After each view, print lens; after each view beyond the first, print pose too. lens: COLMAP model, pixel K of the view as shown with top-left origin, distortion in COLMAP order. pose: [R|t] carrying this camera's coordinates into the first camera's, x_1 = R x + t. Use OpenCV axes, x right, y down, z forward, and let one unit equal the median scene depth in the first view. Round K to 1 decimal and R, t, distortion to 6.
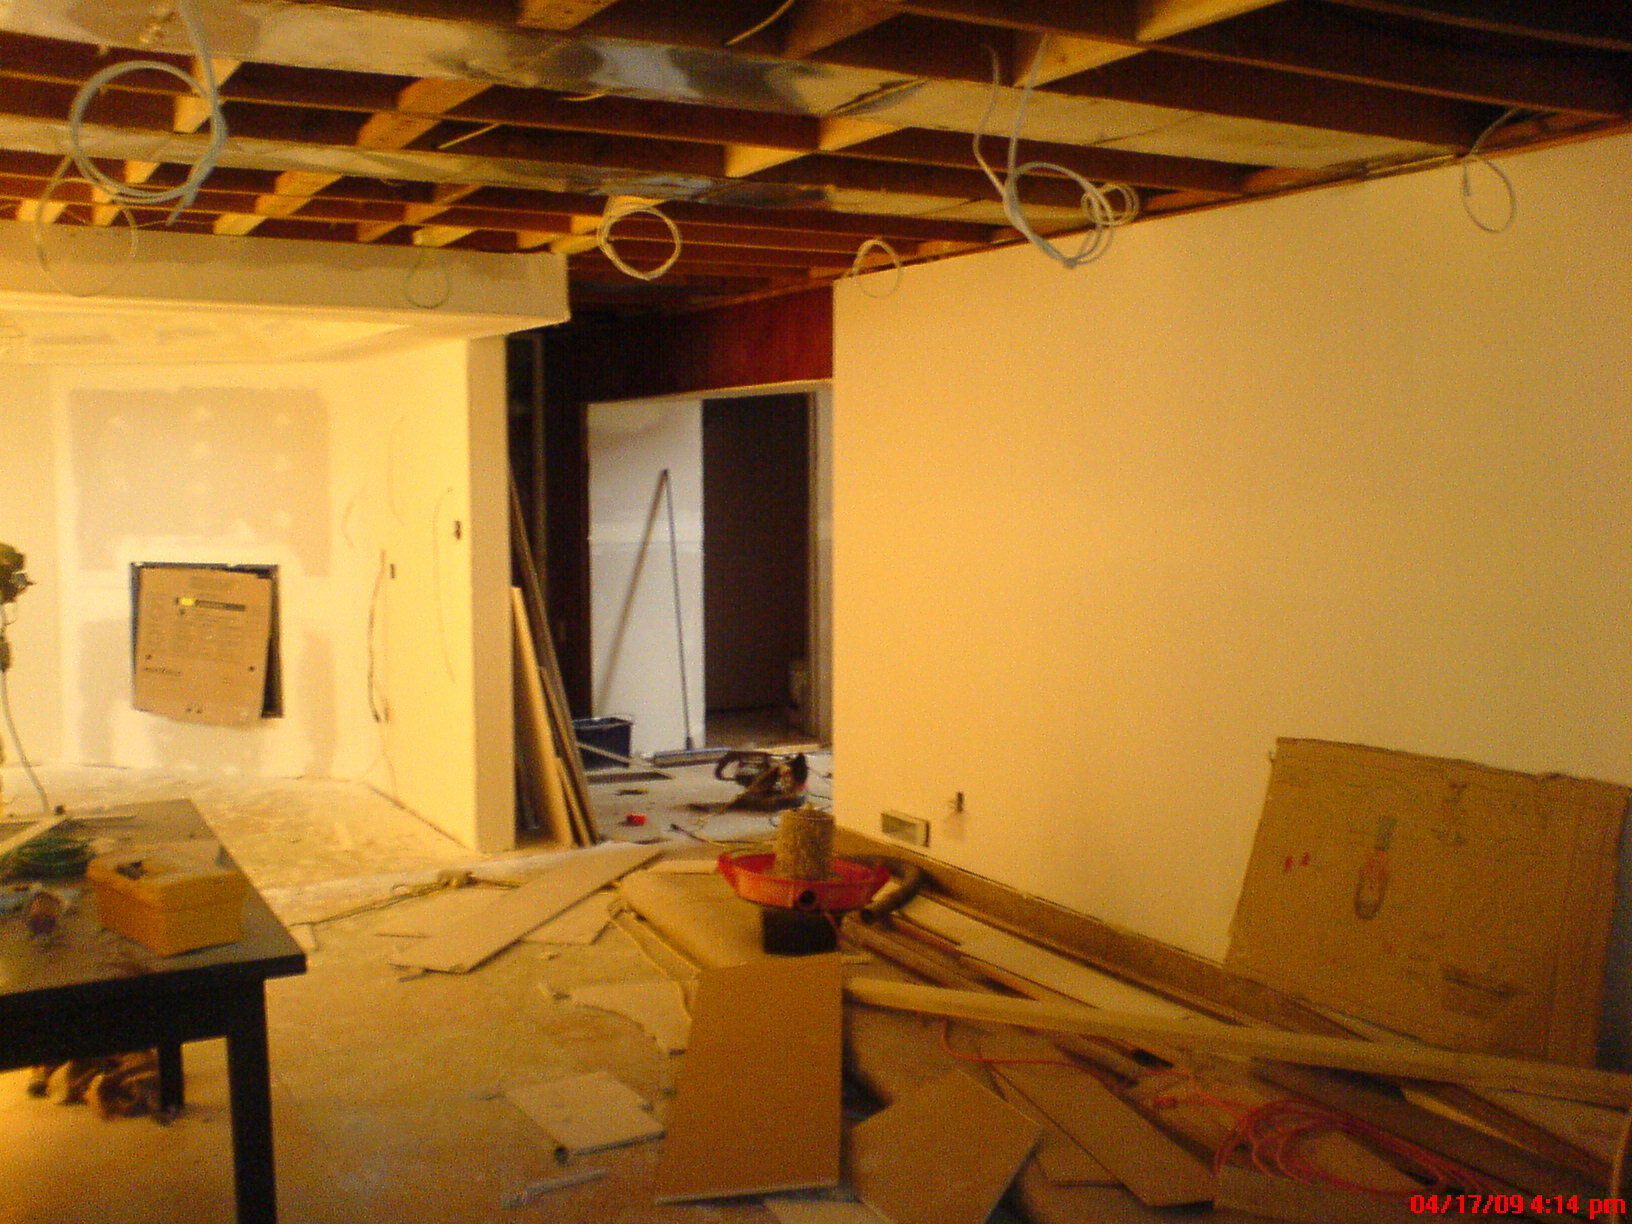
lens RADIAL K [[1685.6, 0, 816.0], [0, 1685.6, 612.0], [0, 0, 1]] dist [-0.066586, 0.003133]
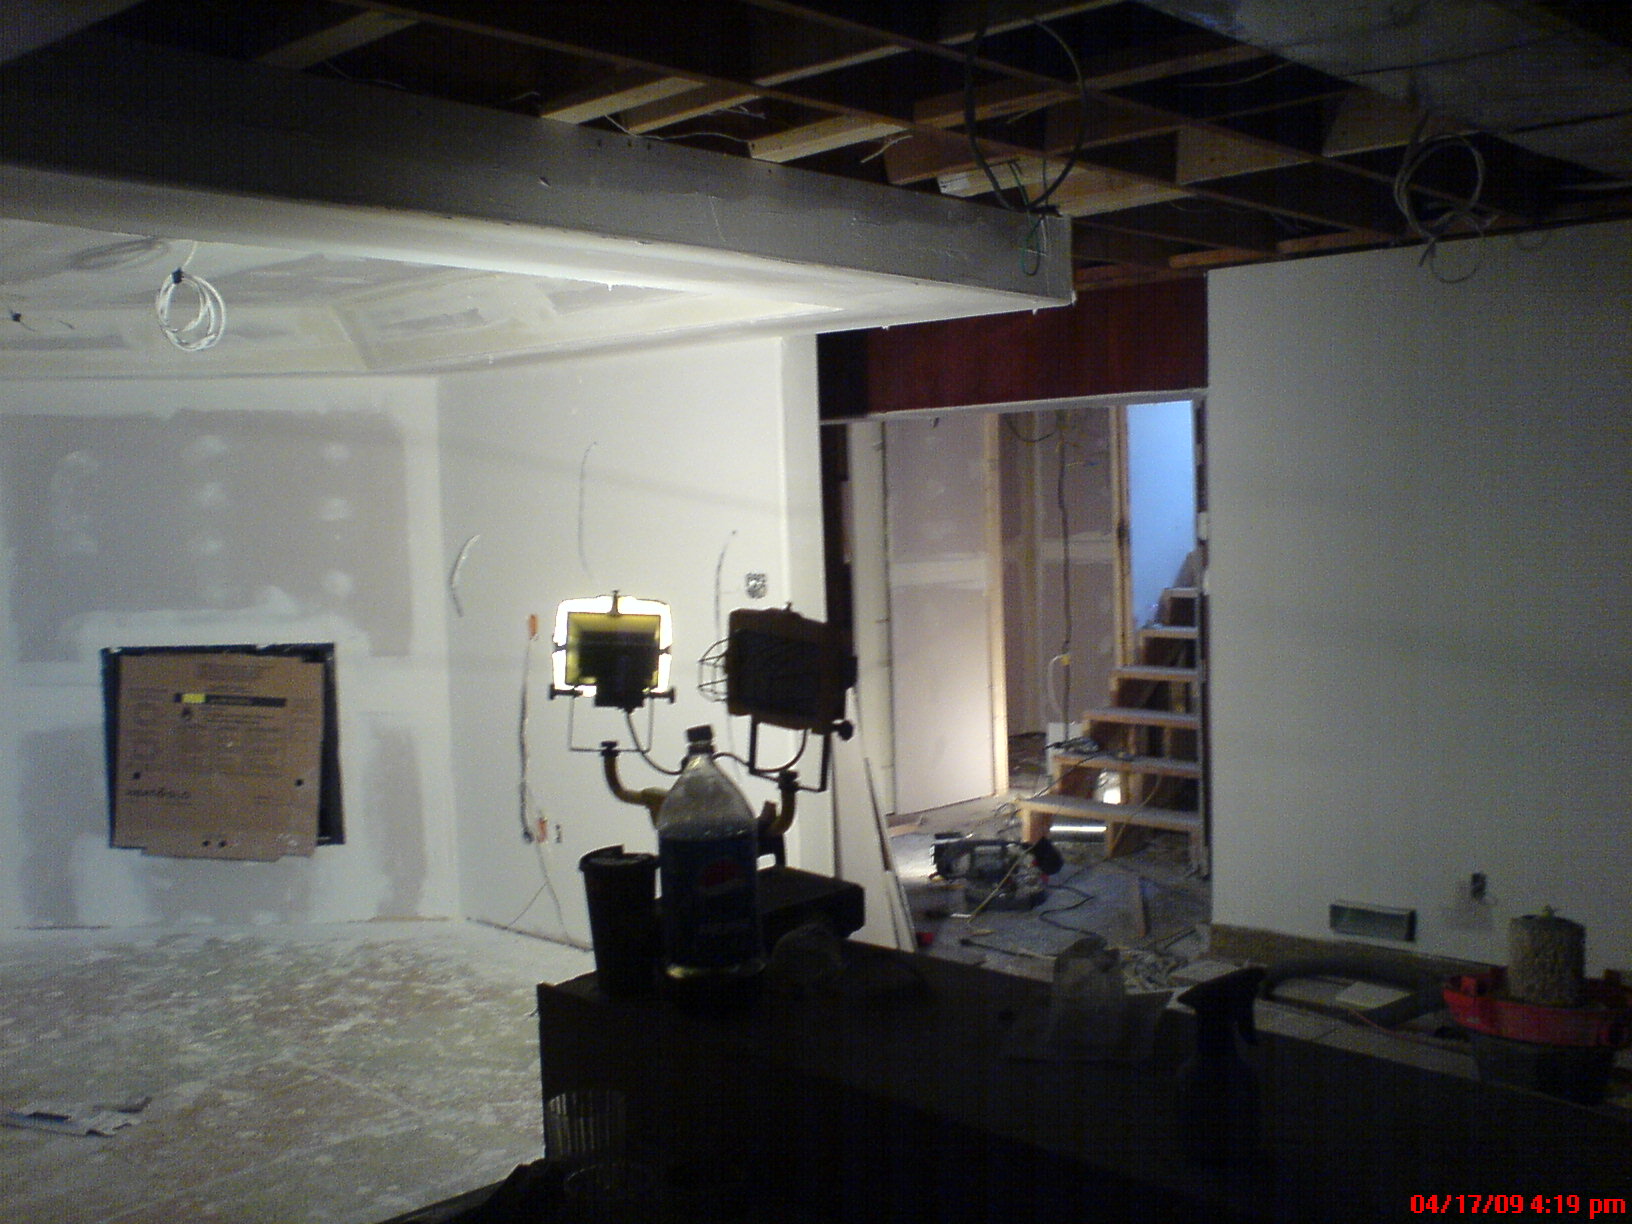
lens RADIAL K [[1685.6, 0, 816.0], [0, 1685.6, 612.0], [0, 0, 1]] dist [-0.066586, 0.003133]
pose [[0.955366, -0.041064, 0.292557, -0.471699], [0.048927, 0.998610, -0.019607, -0.023423], [-0.291345, 0.033046, 0.956047, 0.297304]]
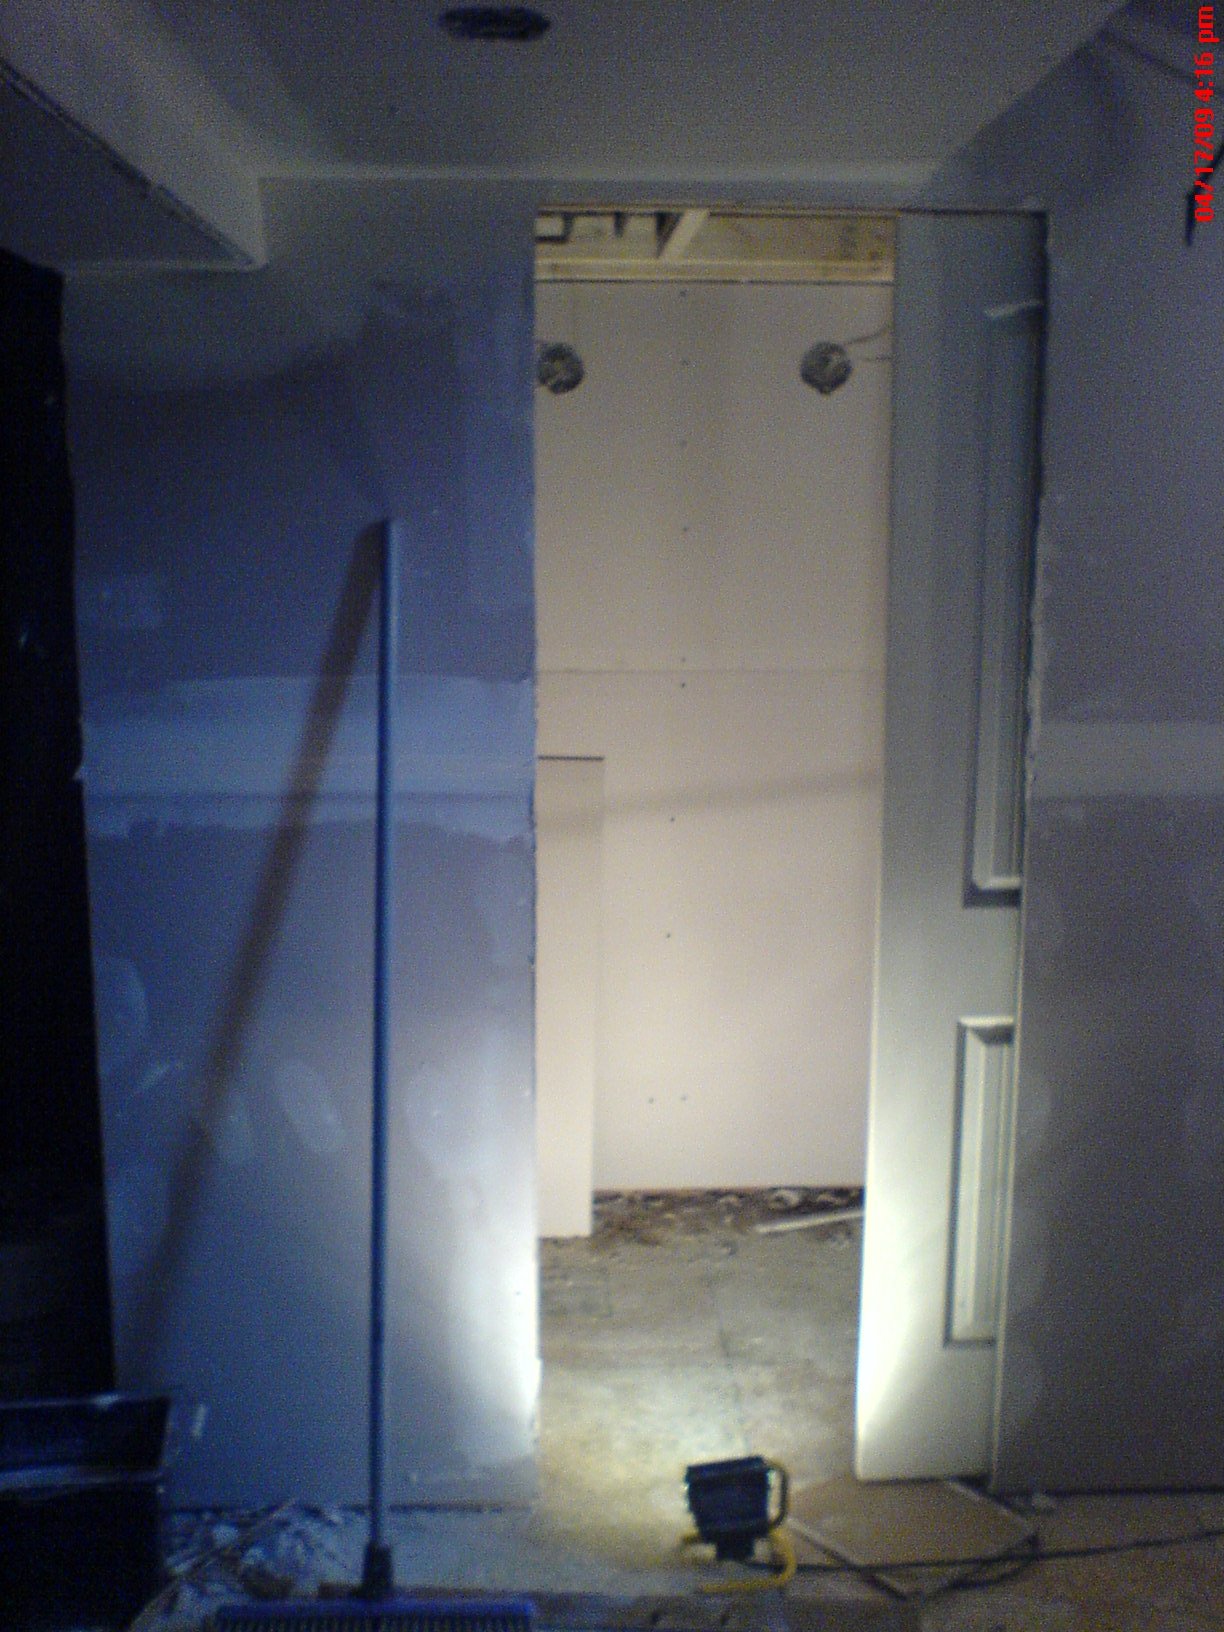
lens RADIAL K [[1709.8, 0, 612.0], [0, 1709.8, 816.0], [0, 0, 1]] dist [-0.096298, 0.033341]
pose [[0.890064, 0.079292, -0.448885, 0.100922], [-0.040939, 0.994680, 0.094528, -0.100270], [0.453993, -0.065759, 0.888575, 1.195153]]
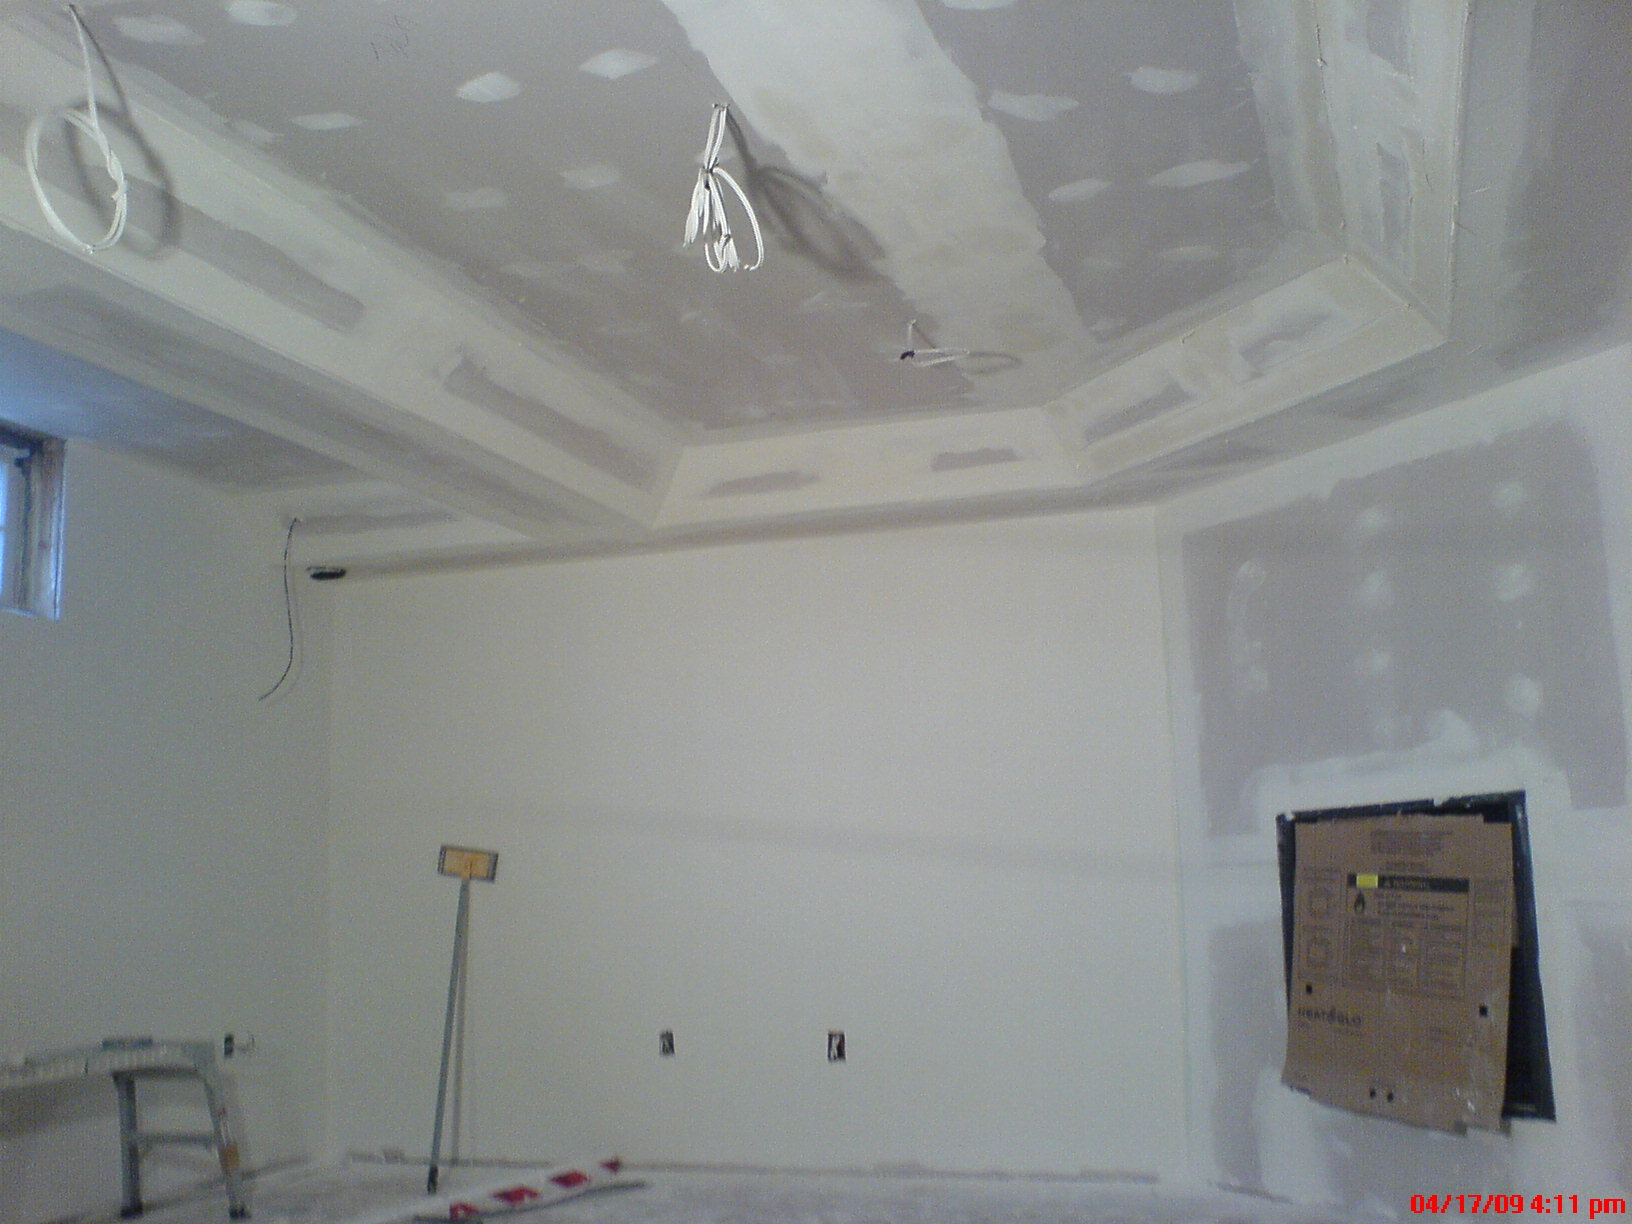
lens RADIAL K [[1709.8, 0, 816.0], [0, 1709.8, 612.0], [0, 0, 1]] dist [-0.096298, 0.033341]
pose [[0.657485, -0.145544, -0.739277, -0.126360], [-0.047434, 0.971224, -0.233395, 0.062863], [0.751973, 0.188521, 0.631662, 0.749860]]
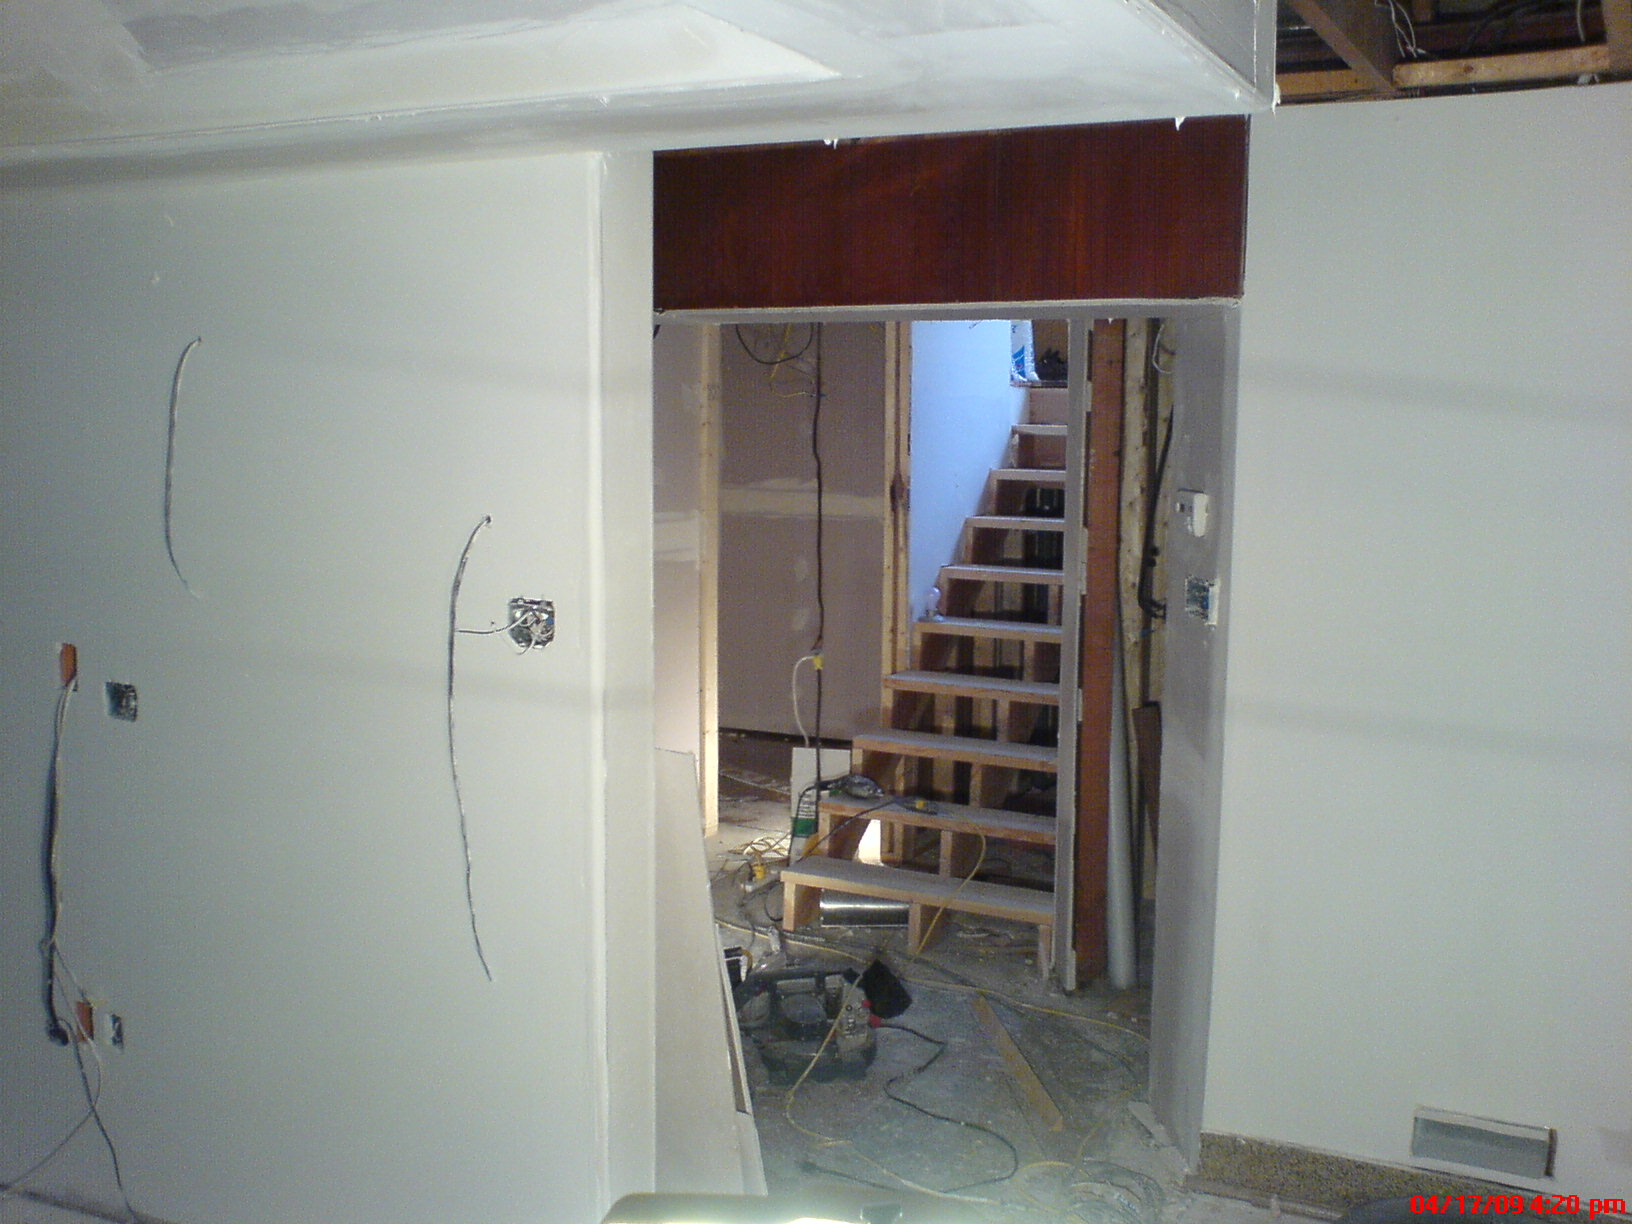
lens RADIAL K [[1685.6, 0, 816.0], [0, 1685.6, 612.0], [0, 0, 1]] dist [-0.066586, 0.003133]
pose [[0.835541, -0.048668, 0.547268, -0.432828], [0.030956, 0.998657, 0.041547, -0.075724], [-0.548555, -0.017773, 0.835925, 0.712489]]
